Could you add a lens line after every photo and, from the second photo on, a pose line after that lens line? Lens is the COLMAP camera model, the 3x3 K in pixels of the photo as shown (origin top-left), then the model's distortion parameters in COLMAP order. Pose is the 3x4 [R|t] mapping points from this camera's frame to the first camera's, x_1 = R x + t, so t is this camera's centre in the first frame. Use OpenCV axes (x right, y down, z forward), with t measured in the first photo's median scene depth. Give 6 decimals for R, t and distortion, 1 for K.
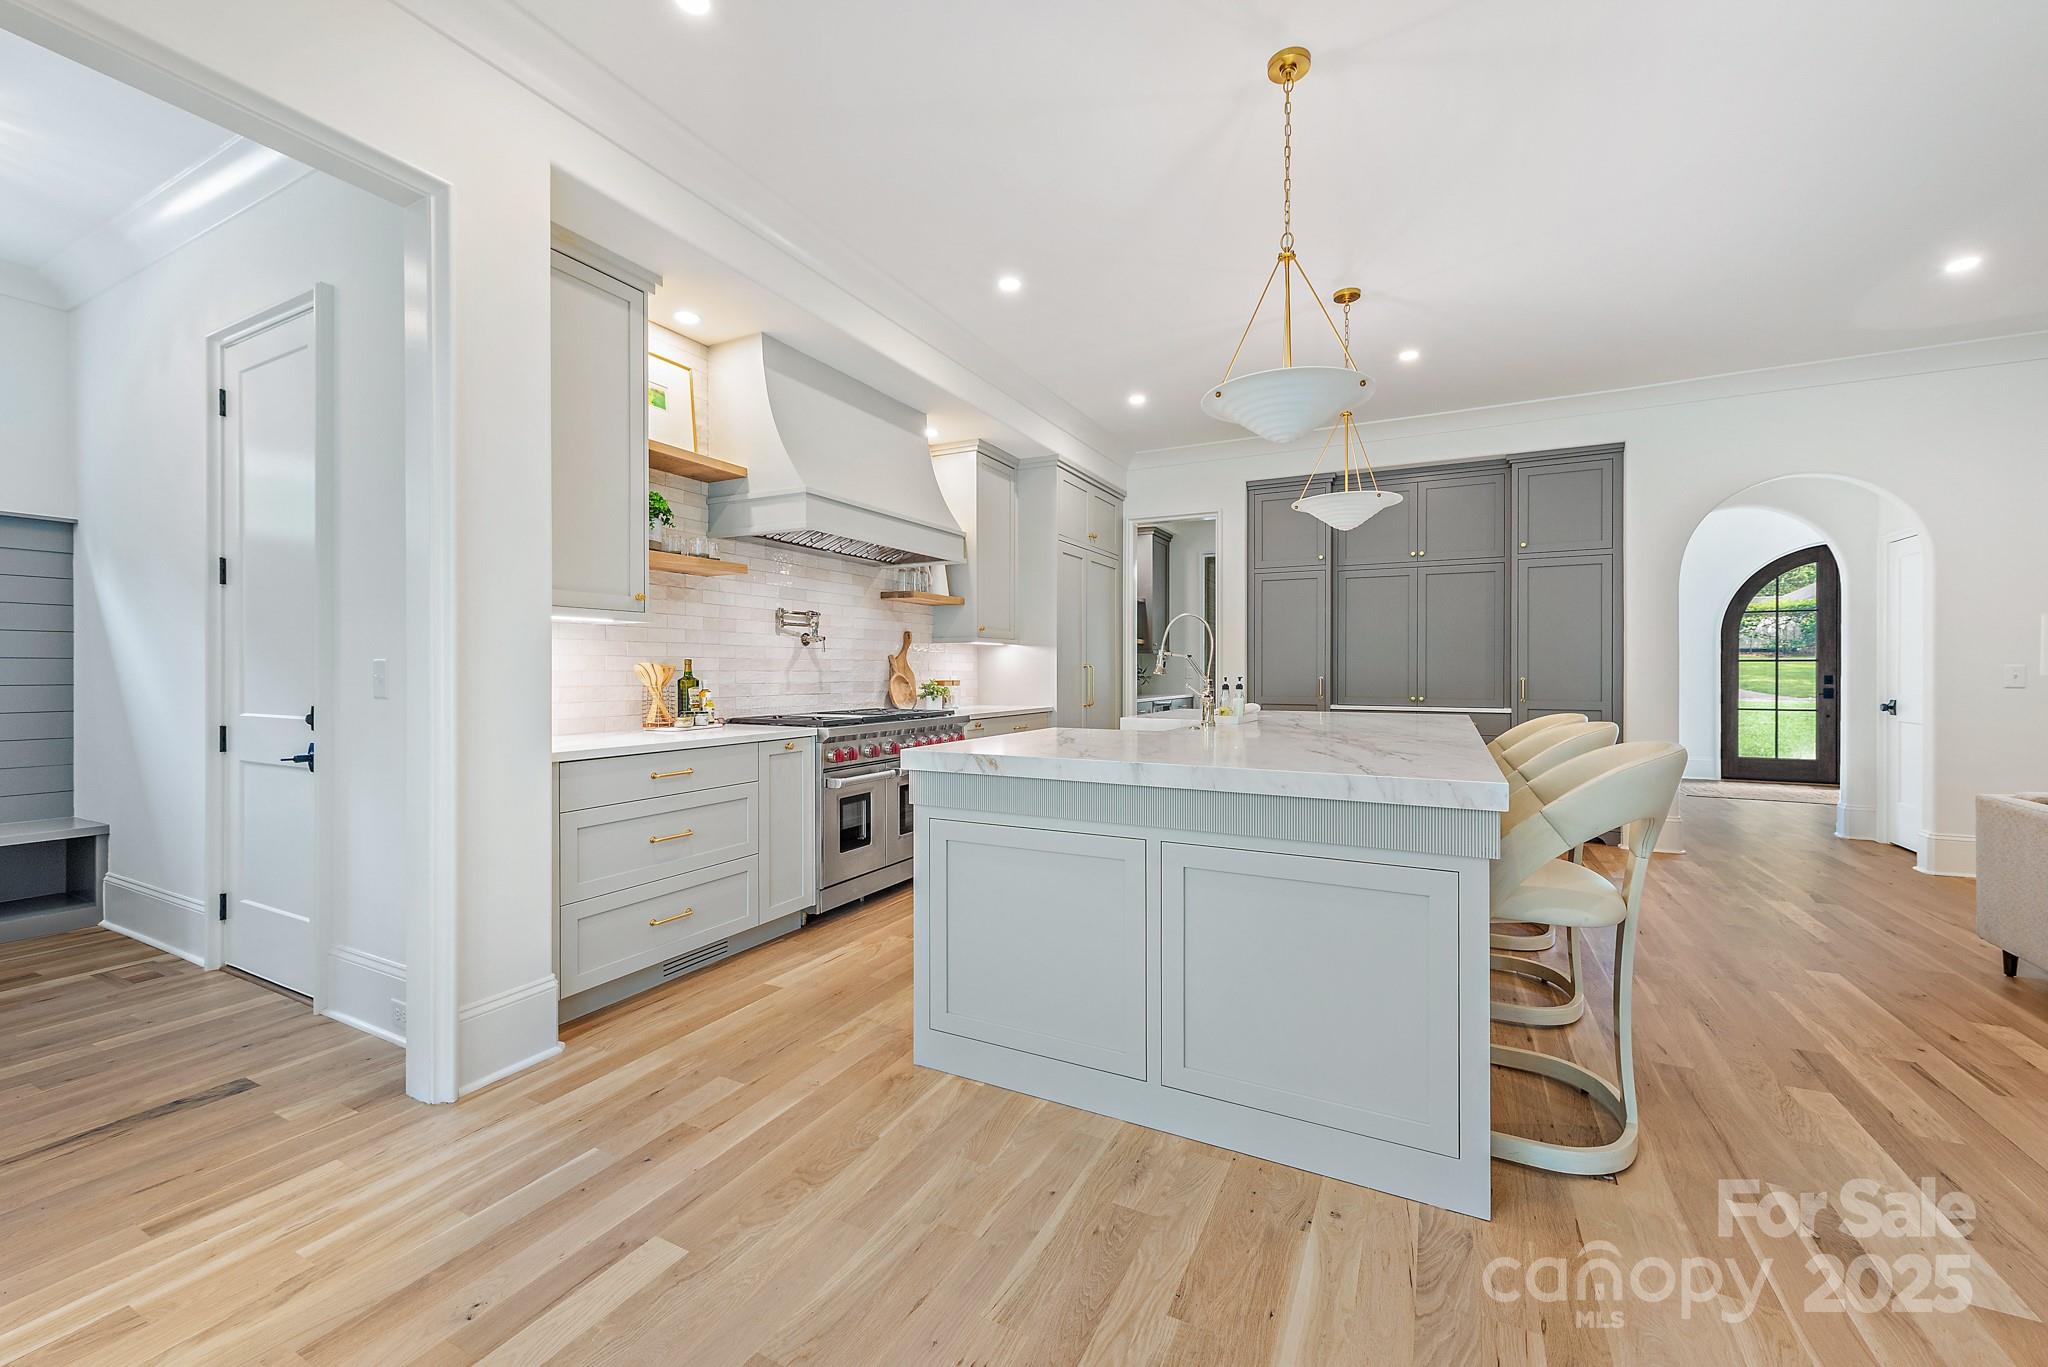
lens RADIAL K [[800.9, 0, 1031.8], [0, 800.9, 666.0], [0, 0, 1]] dist [0.008705, -0.002195]
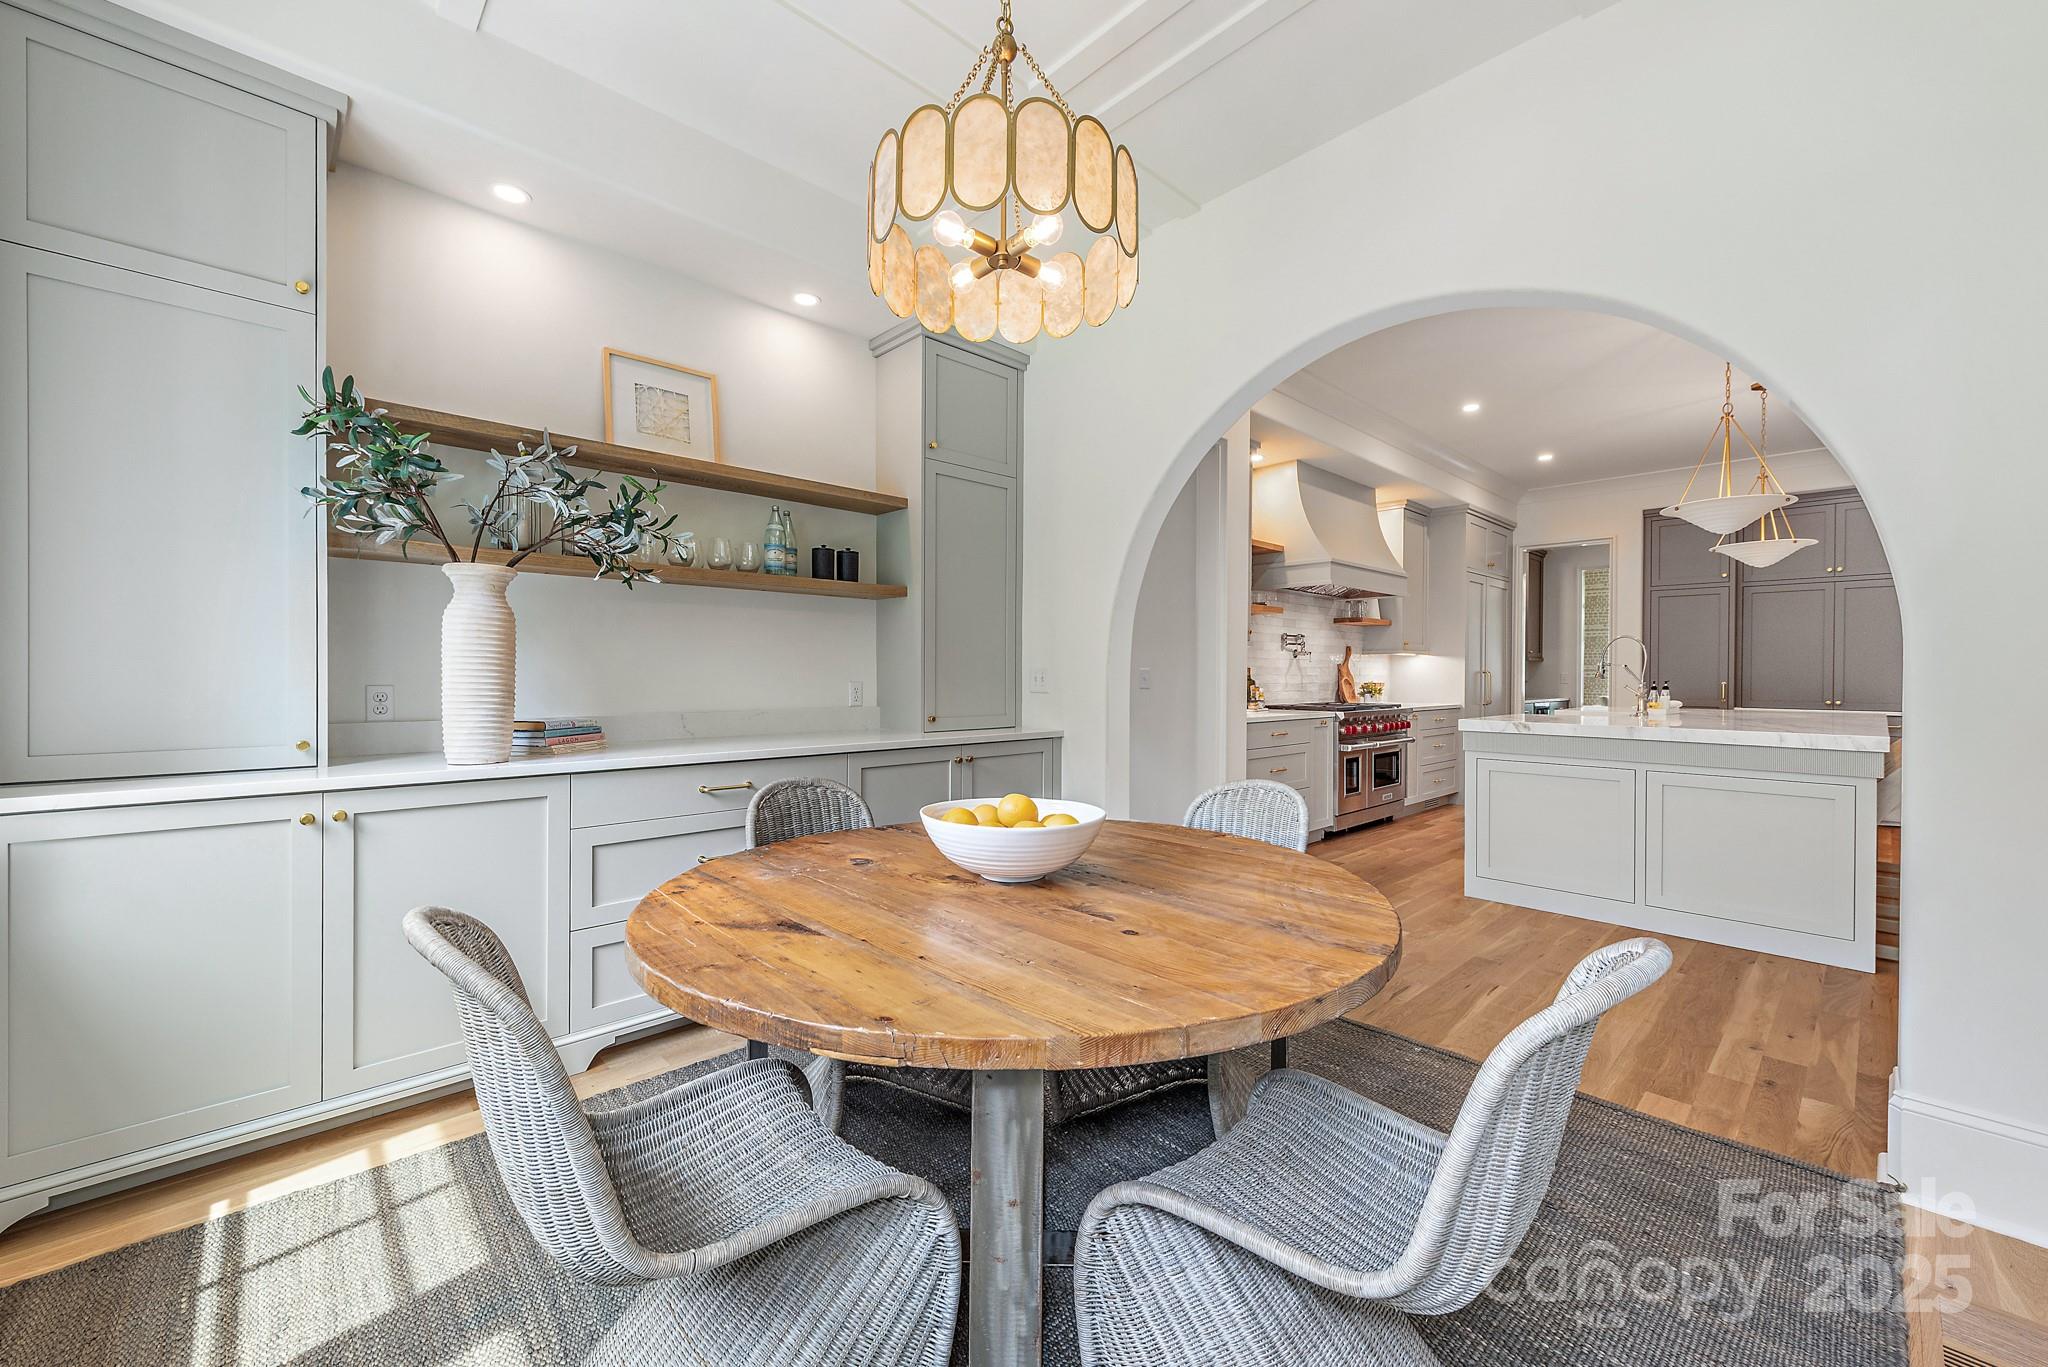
lens RADIAL K [[800.9, 0, 1029.2], [0, 800.9, 677.7], [0, 0, 1]] dist [0.008705, -0.002195]
pose [[0.943090, 0.003572, -0.332519, -0.260485], [-0.000580, 0.999958, 0.009098, -0.002790], [0.332537, -0.008387, 0.943053, -0.556289]]
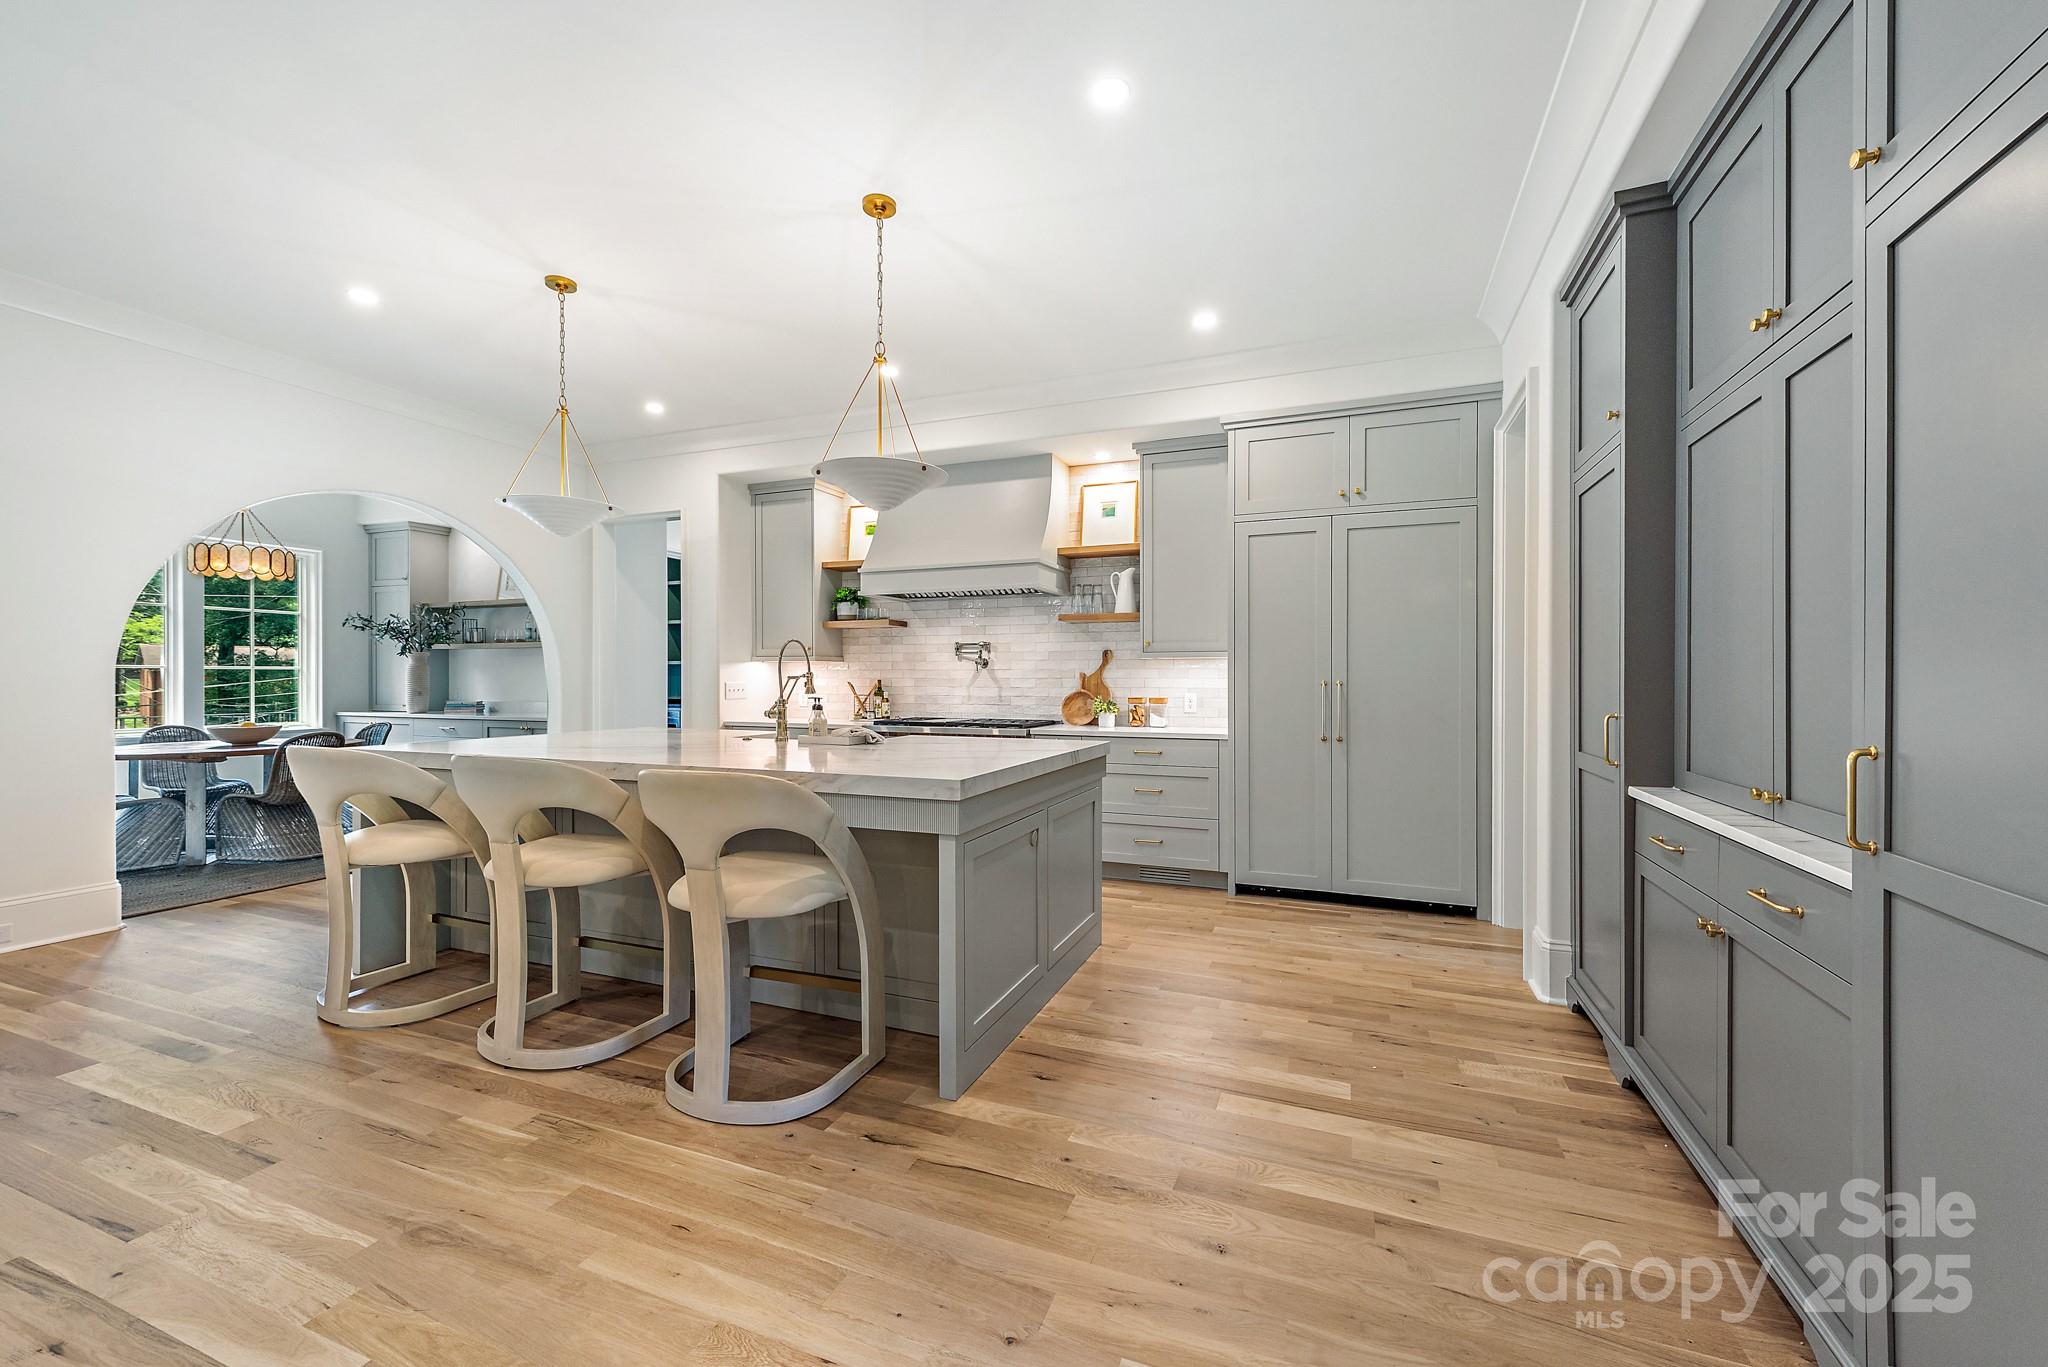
lens RADIAL K [[800.9, 0, 1039.0], [0, 800.9, 679.0], [0, 0, 1]] dist [0.008705, -0.002195]
pose [[0.101544, -0.000953, -0.994831, 1.072284], [0.003568, 0.999993, -0.000594, -0.006366], [0.994825, -0.003489, 0.101547, 0.983683]]
